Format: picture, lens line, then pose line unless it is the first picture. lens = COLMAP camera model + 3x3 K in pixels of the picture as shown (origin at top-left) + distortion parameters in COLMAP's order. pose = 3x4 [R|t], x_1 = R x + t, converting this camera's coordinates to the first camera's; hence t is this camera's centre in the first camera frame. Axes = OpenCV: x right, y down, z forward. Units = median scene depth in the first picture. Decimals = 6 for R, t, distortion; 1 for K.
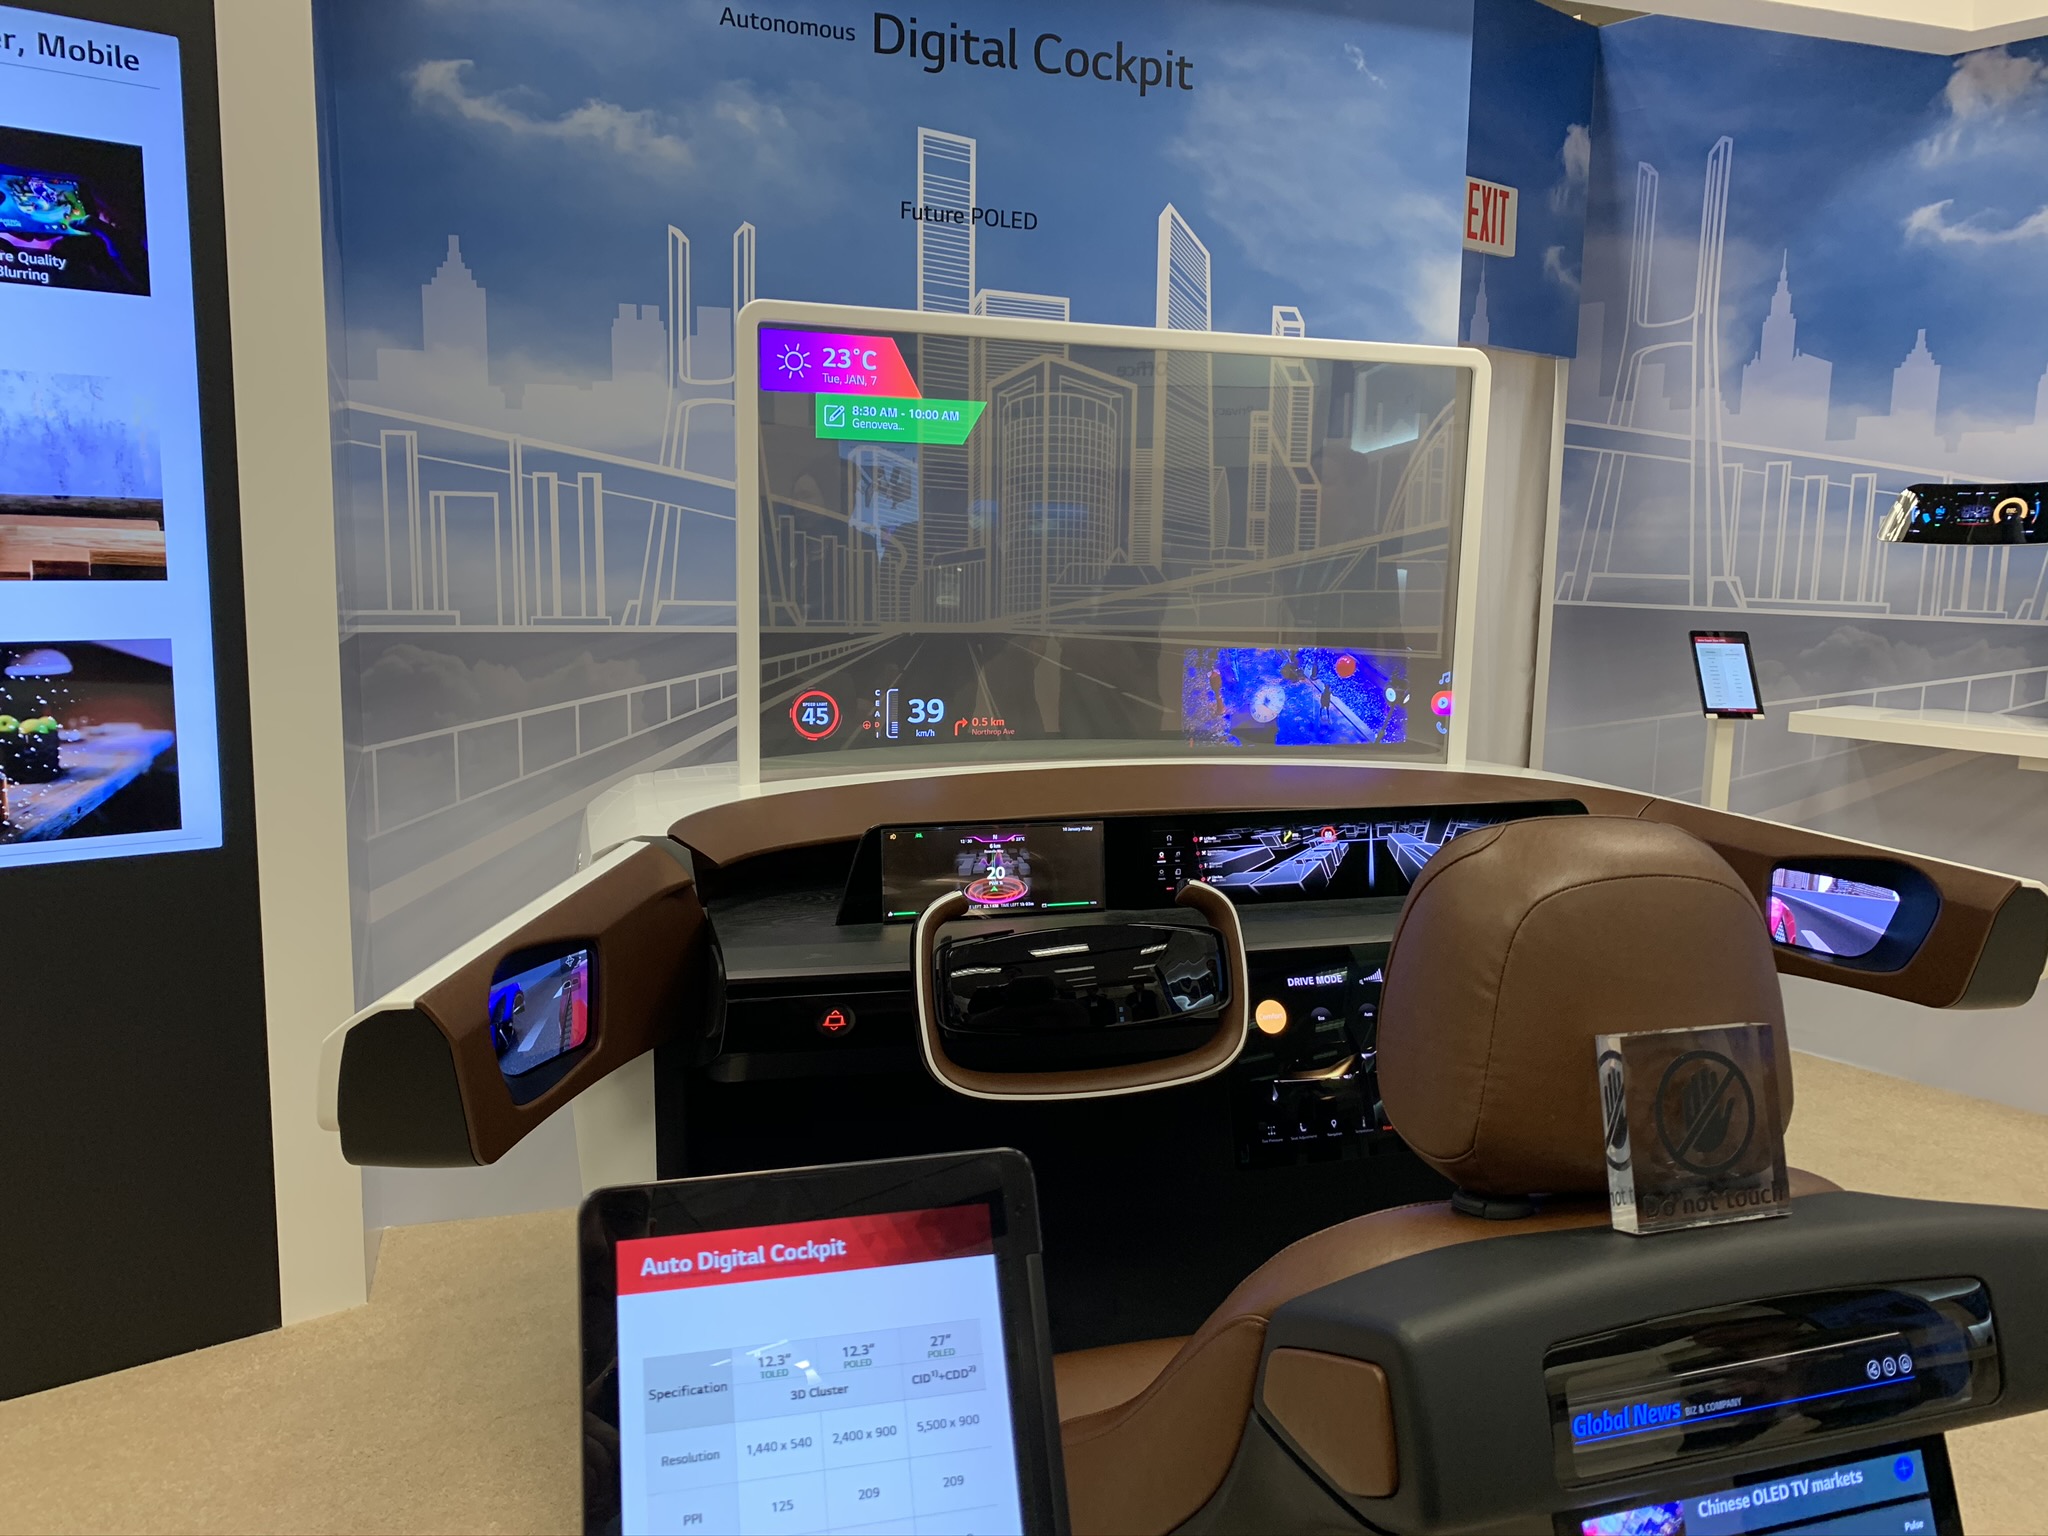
lens RADIAL K [[1560.5, 0, 1028.3], [0, 1560.5, 753.3], [0, 0, 1]] dist [0.014408, -0.013651]
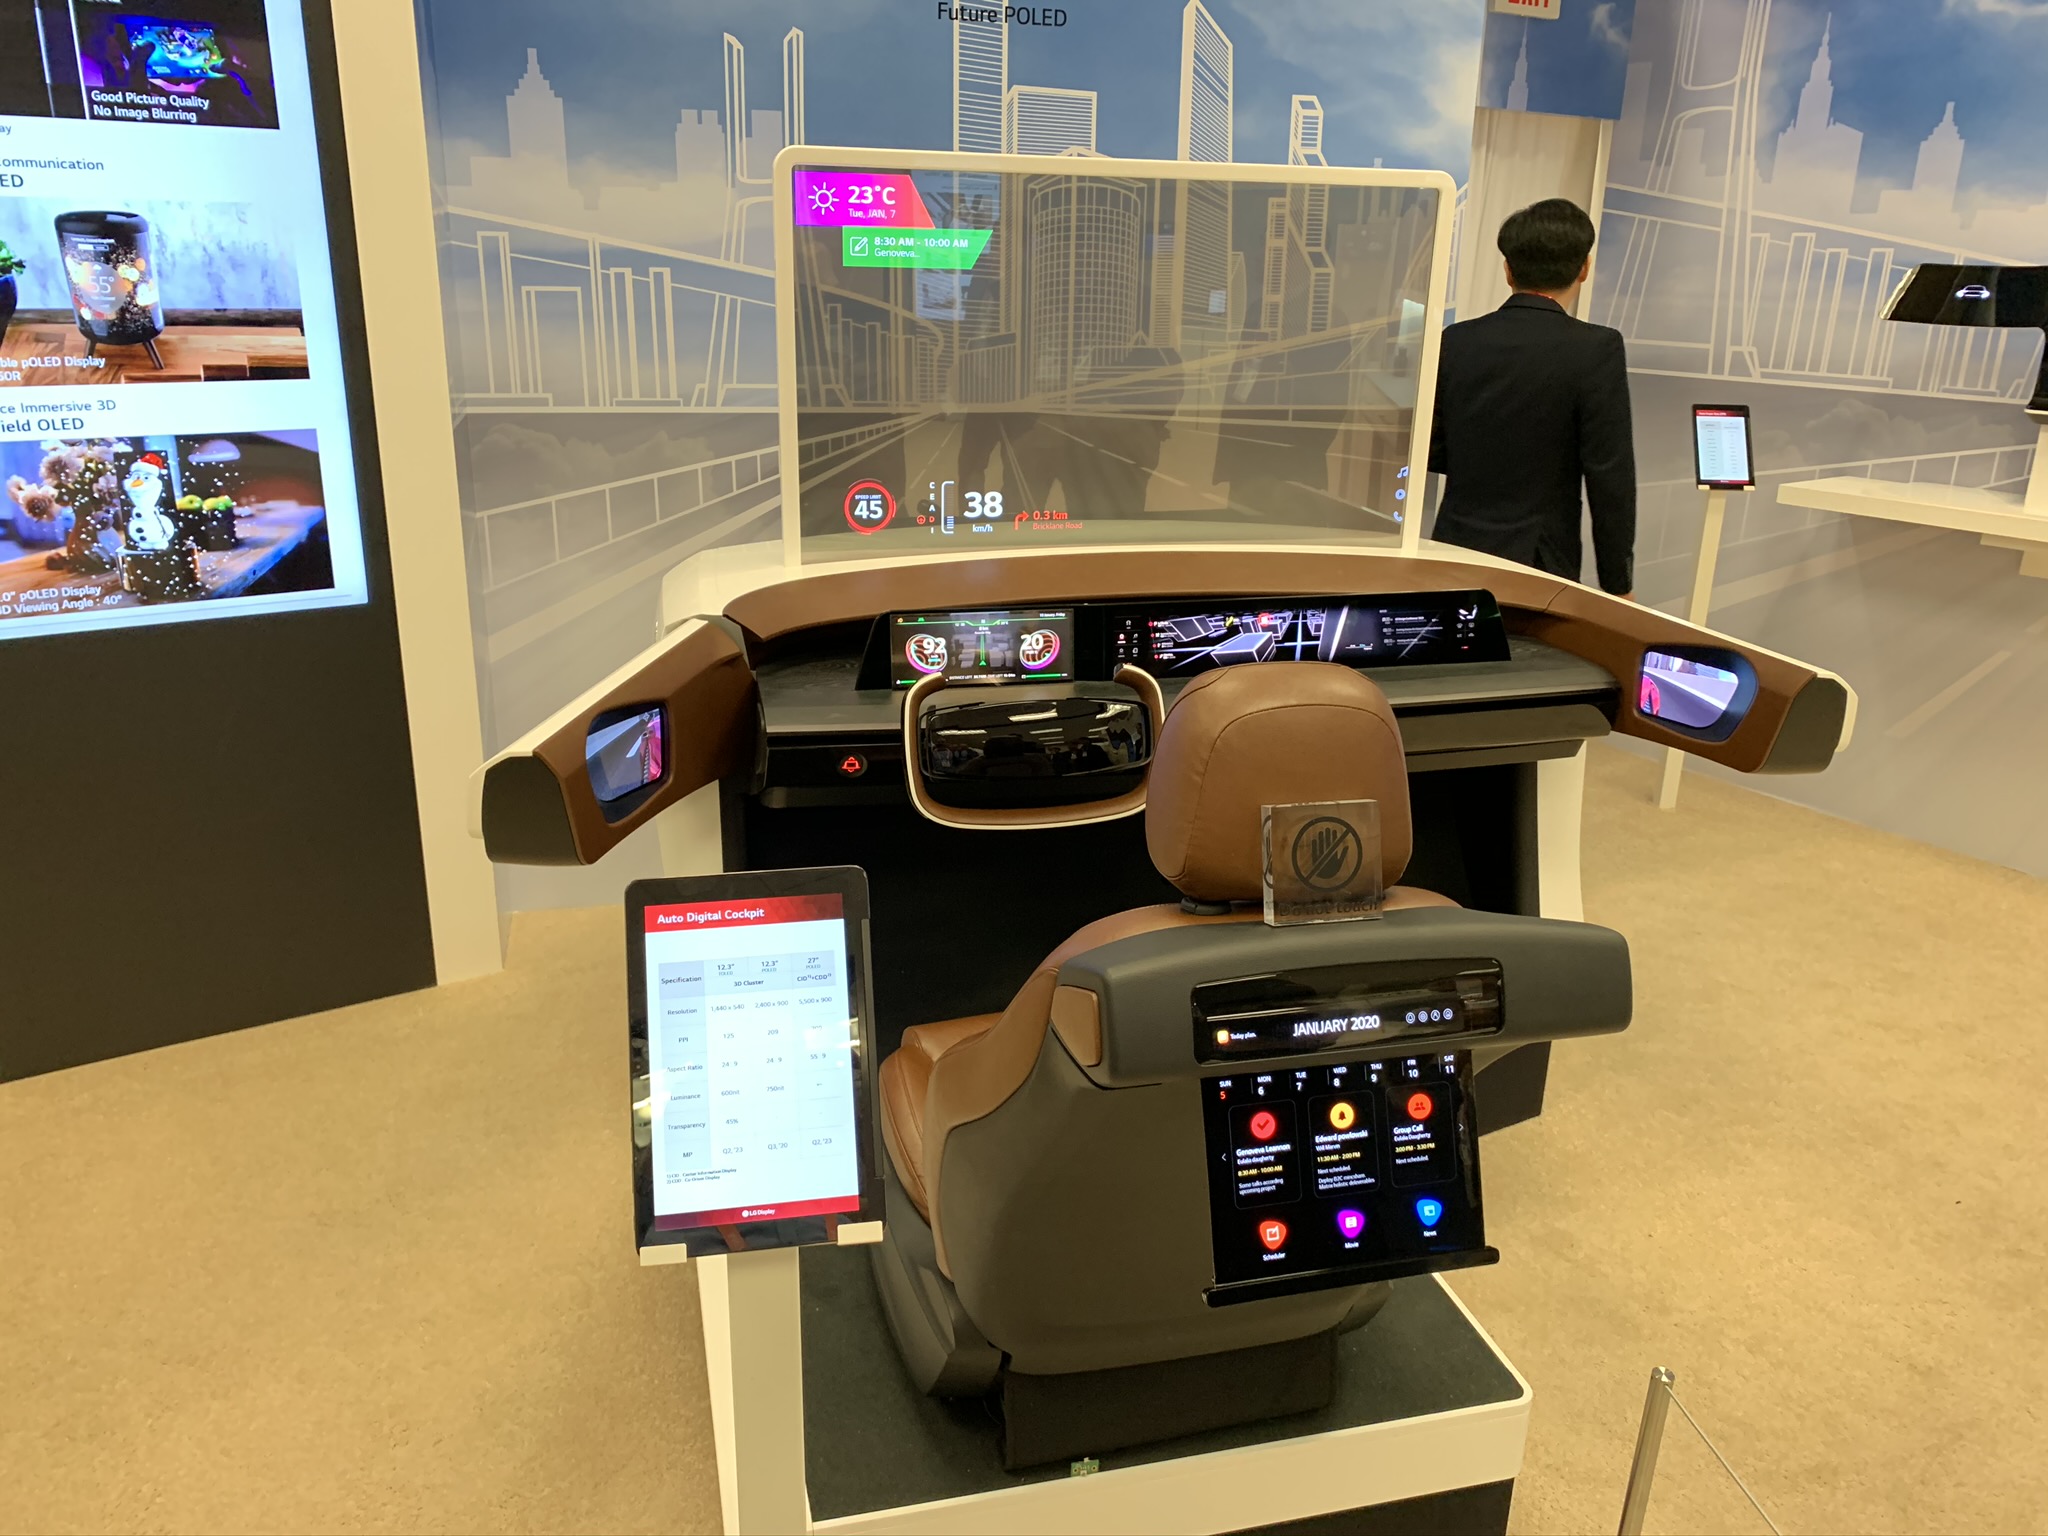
lens RADIAL K [[1555.6, 0, 1014.5], [0, 1555.6, 757.6], [0, 0, 1]] dist [0.006974, -0.002533]
pose [[0.997624, 0.022930, -0.064968, 0.054638], [-0.010873, 0.983573, 0.180182, -0.038499], [0.068032, -0.179047, 0.981485, -0.144245]]
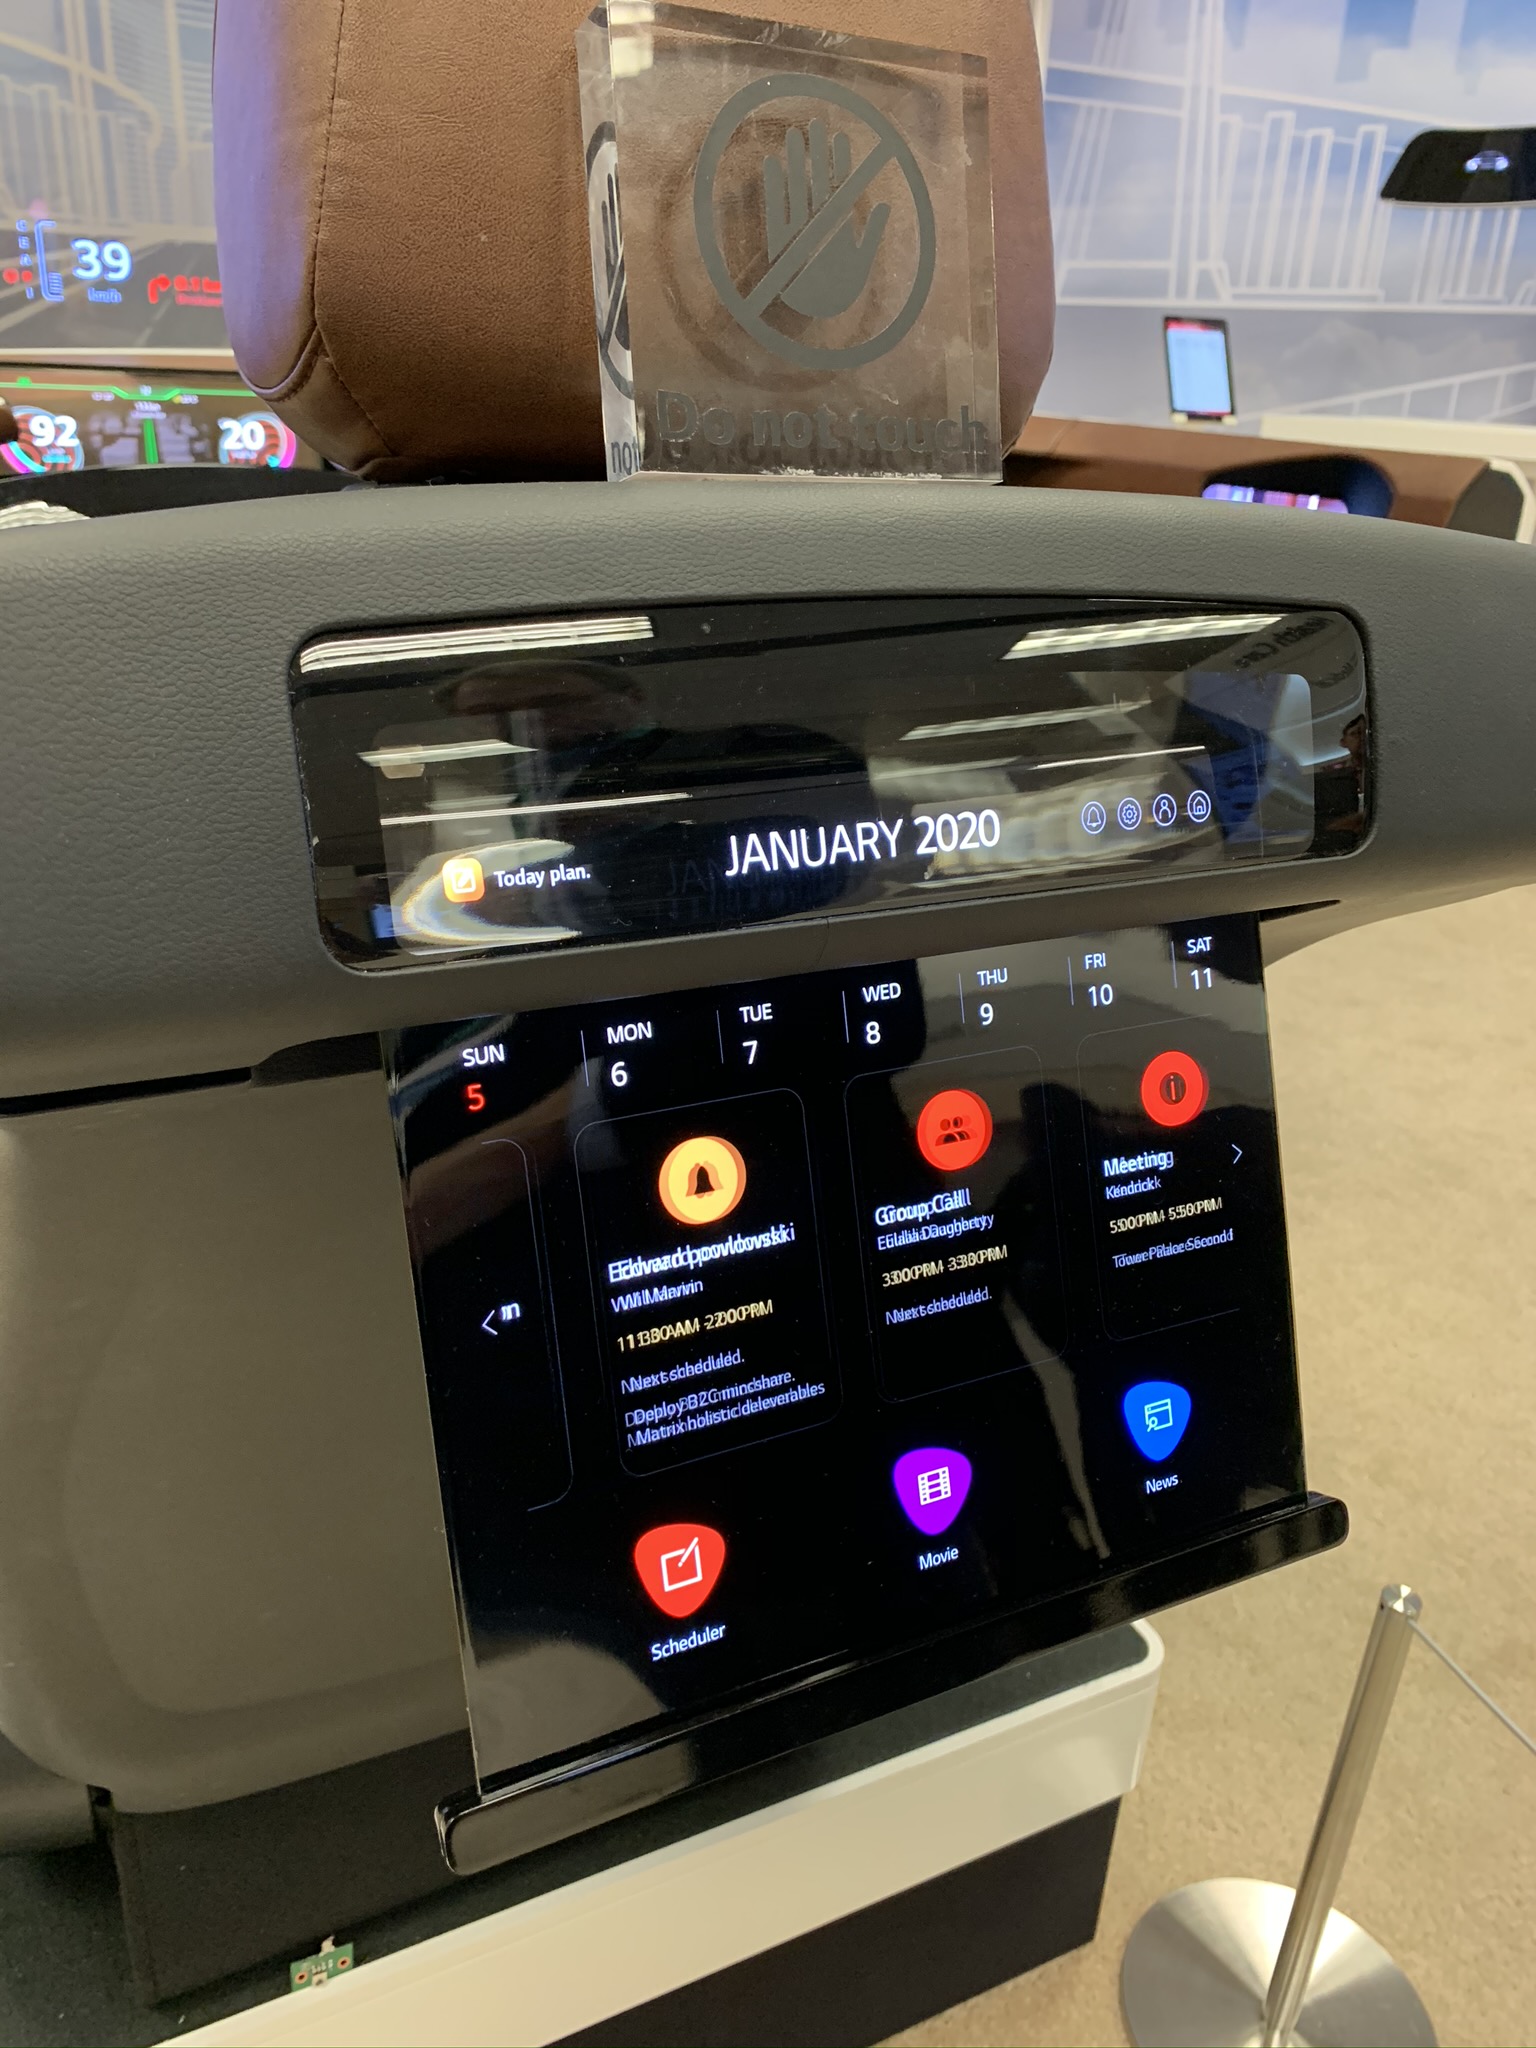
lens RADIAL K [[1591.9, 0, 743.0], [0, 1591.9, 1025.3], [0, 0, 1]] dist [-0.006570, -0.004669]
pose [[0.990404, -0.031828, 0.134488, 0.087621], [-0.005998, 0.962303, 0.271912, 0.083249], [-0.138072, -0.270109, 0.952878, 0.129737]]
